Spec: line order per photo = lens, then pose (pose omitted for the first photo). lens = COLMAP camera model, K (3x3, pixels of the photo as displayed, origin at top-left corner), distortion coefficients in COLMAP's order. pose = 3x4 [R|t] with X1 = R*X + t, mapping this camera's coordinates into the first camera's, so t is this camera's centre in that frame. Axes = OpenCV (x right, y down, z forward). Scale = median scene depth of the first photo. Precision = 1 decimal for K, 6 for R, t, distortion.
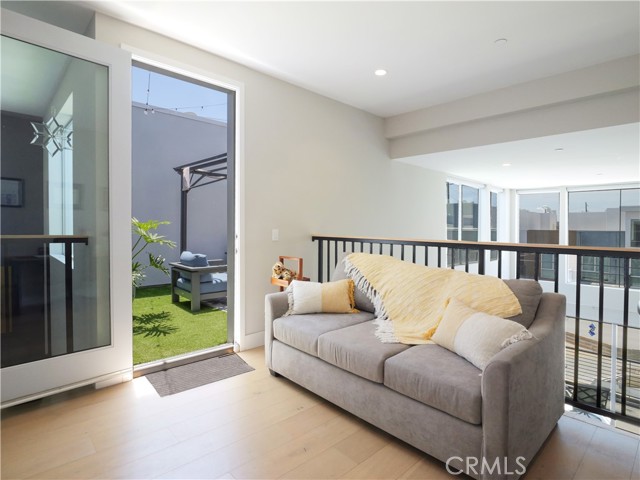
lens RADIAL K [[347.4, 0, 320.0], [0, 347.4, 240.0], [0, 0, 1]] dist [-0.001942, -0.000177]
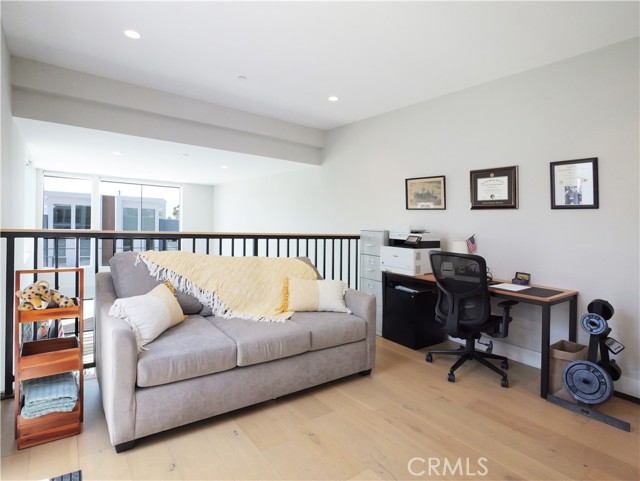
lens RADIAL K [[340.5, 0, 321.1], [0, 340.5, 219.6], [0, 0, 1]] dist [-0.002738, -0.000682]
pose [[0.135902, 0.002616, 0.990719, -0.735919], [0.002013, 0.999994, -0.002917, -0.040459], [-0.990720, 0.002391, 0.135896, 0.560752]]
